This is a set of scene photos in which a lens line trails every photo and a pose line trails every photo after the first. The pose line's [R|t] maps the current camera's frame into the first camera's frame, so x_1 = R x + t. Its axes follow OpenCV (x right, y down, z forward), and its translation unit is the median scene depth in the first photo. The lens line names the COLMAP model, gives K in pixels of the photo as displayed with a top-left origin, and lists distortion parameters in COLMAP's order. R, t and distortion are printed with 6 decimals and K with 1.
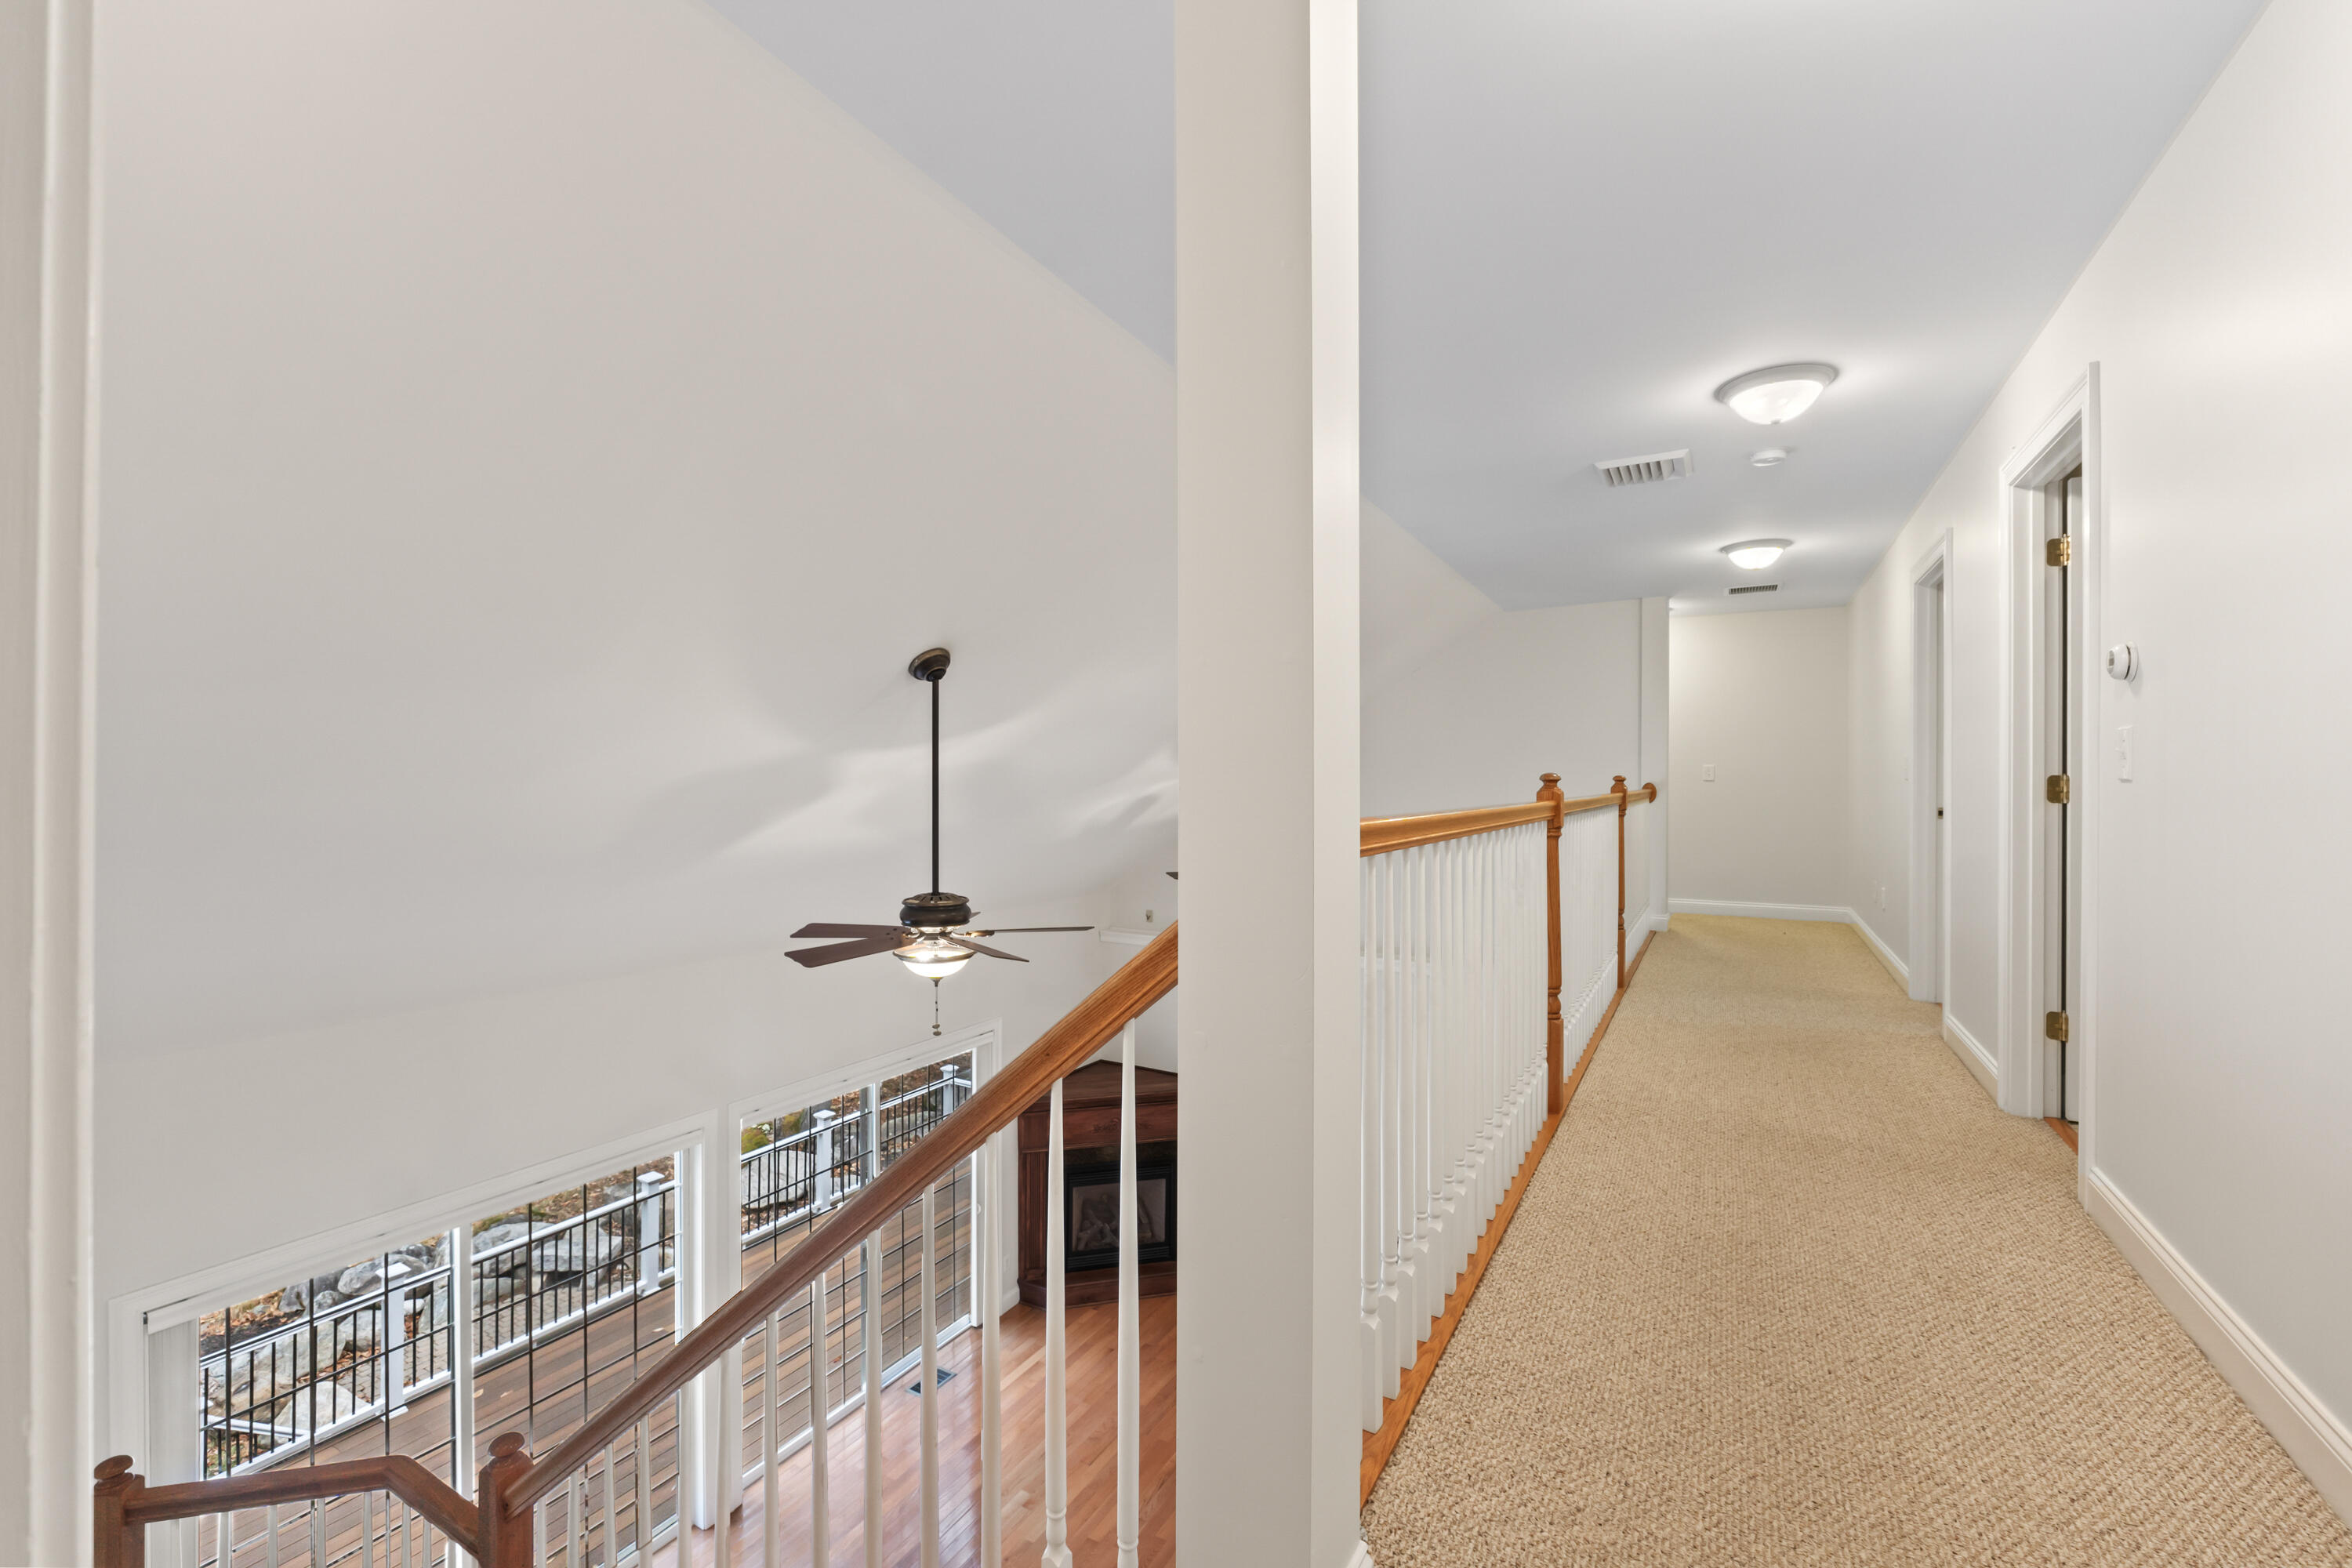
lens RADIAL K [[976.0, 0, 1165.8], [0, 976.0, 784.5], [0, 0, 1]] dist [-0.008174, -0.000056]
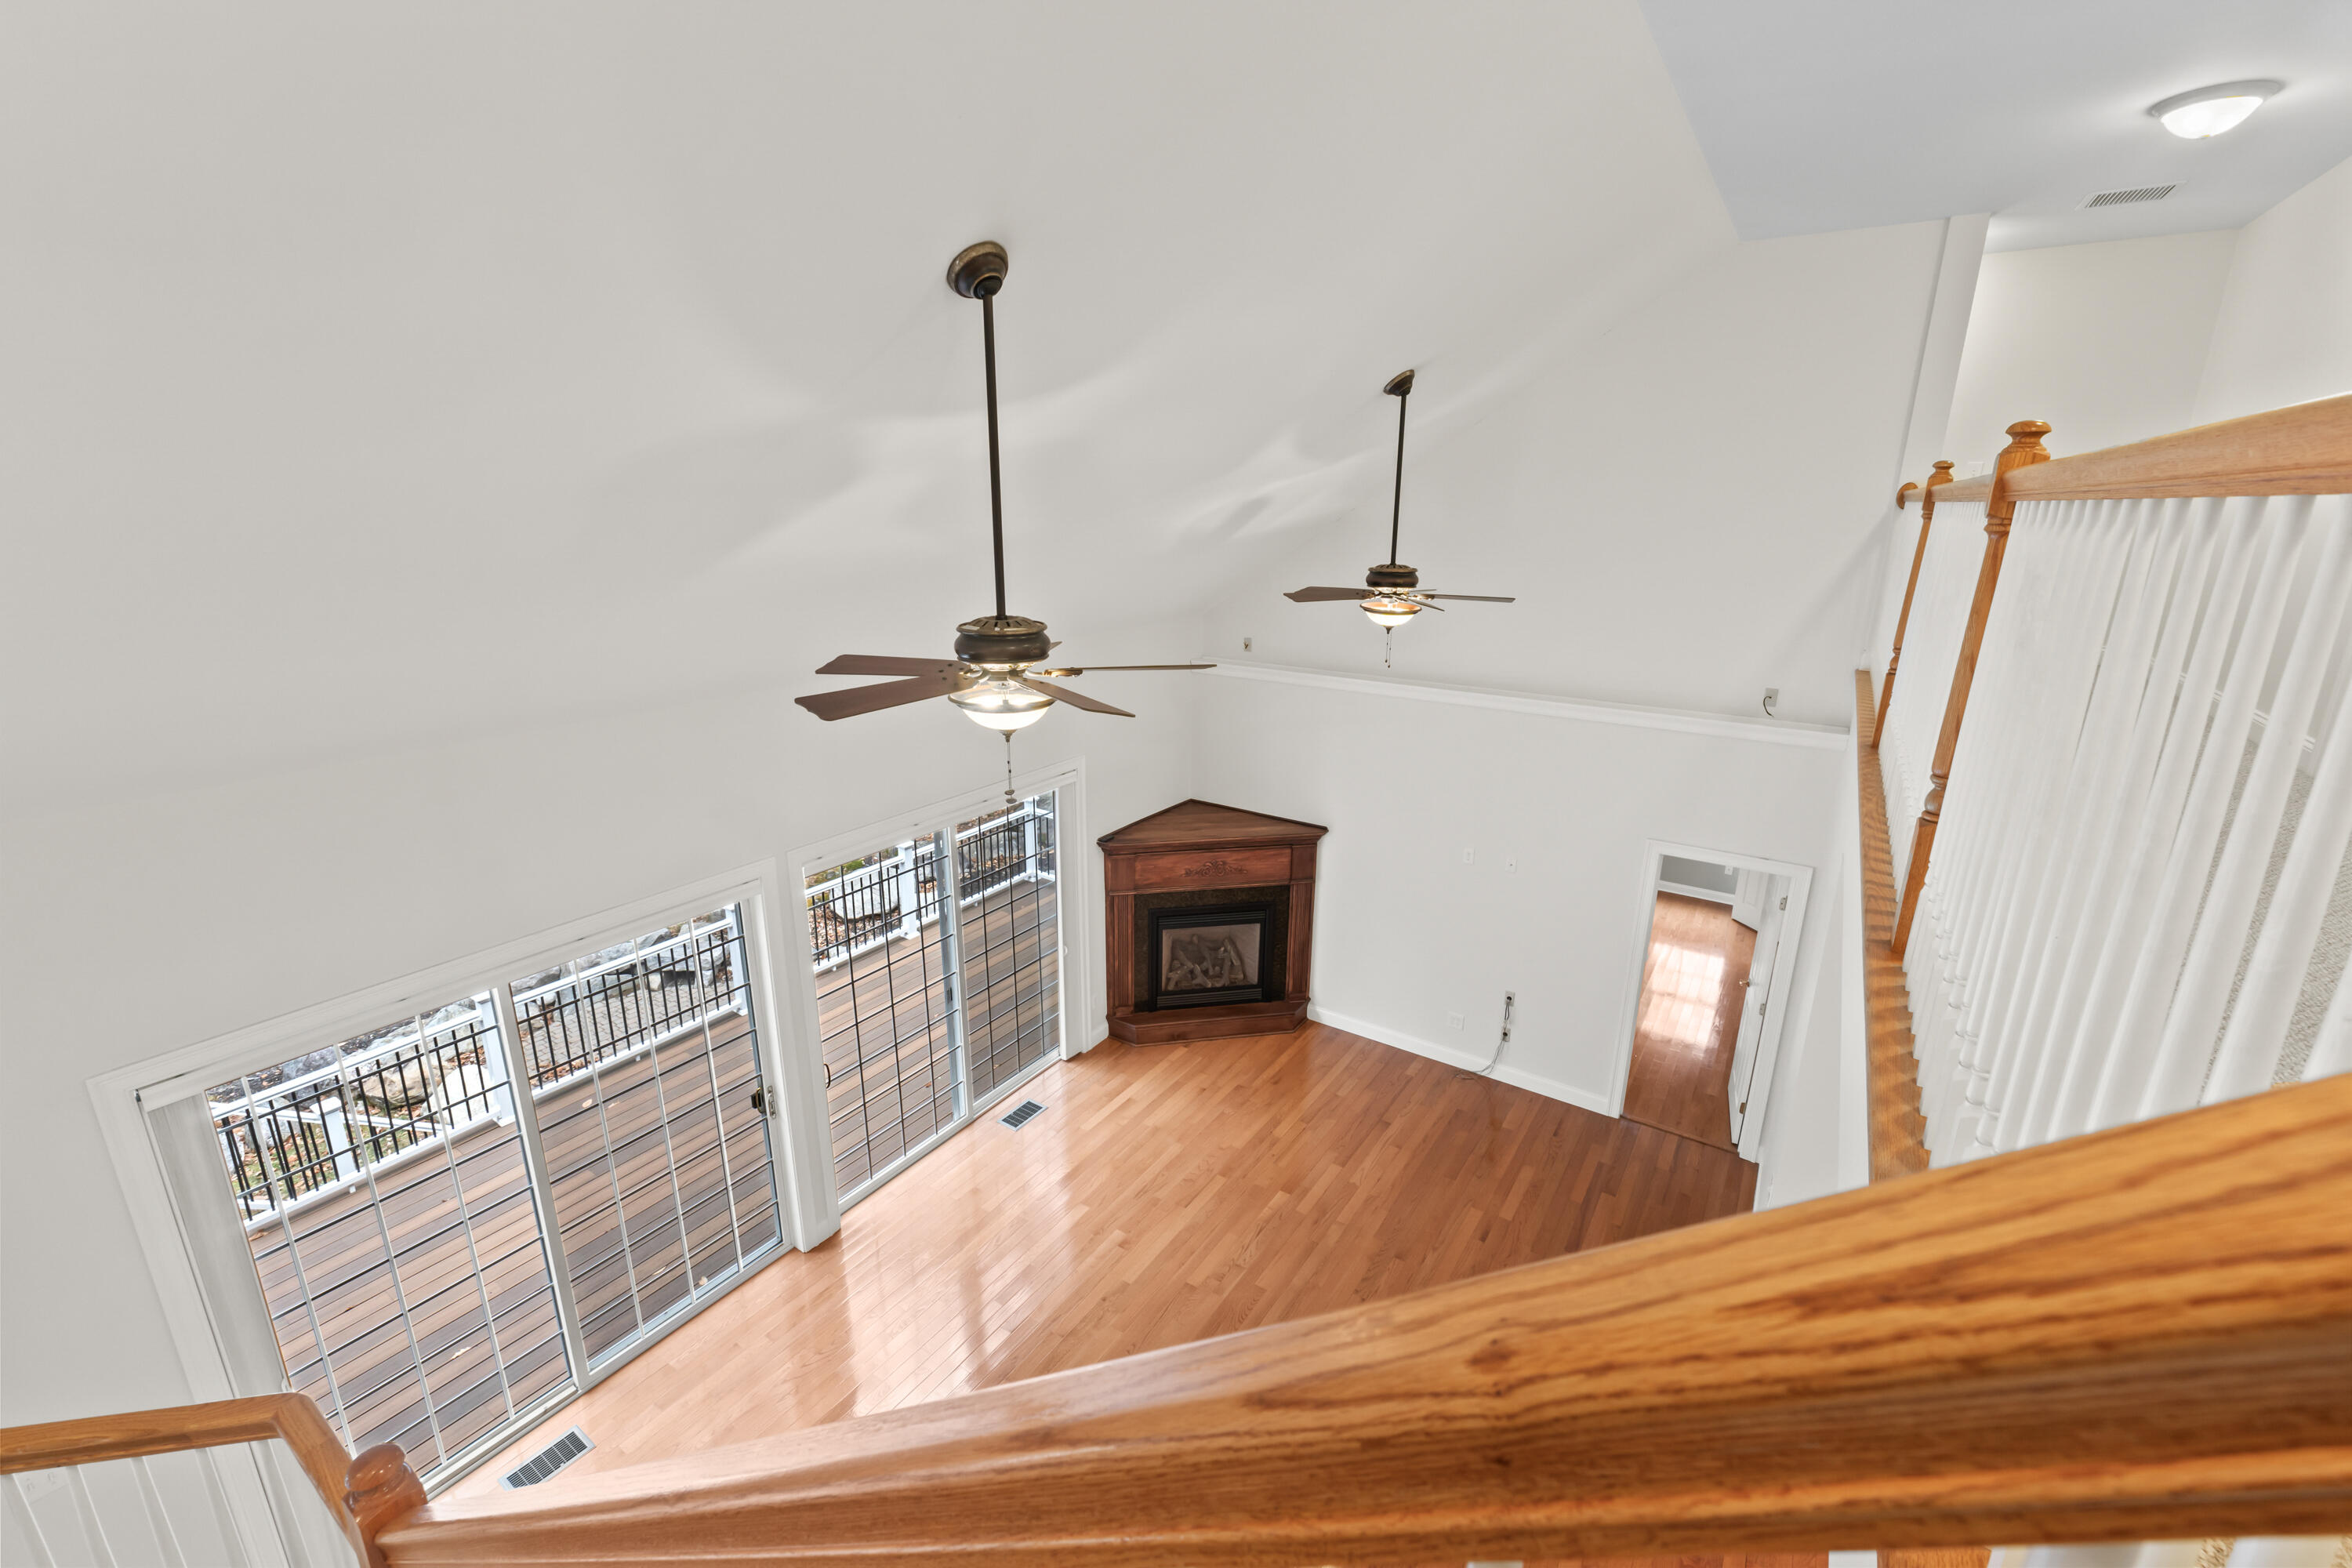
lens RADIAL K [[976.0, 0, 1165.8], [0, 976.0, 784.5], [0, 0, 1]] dist [-0.008174, -0.000056]
pose [[0.997115, 0.023339, -0.072229, -0.056166], [-0.002411, 0.960814, 0.277182, 0.028604], [0.075868, -0.276208, 0.958099, 0.267537]]
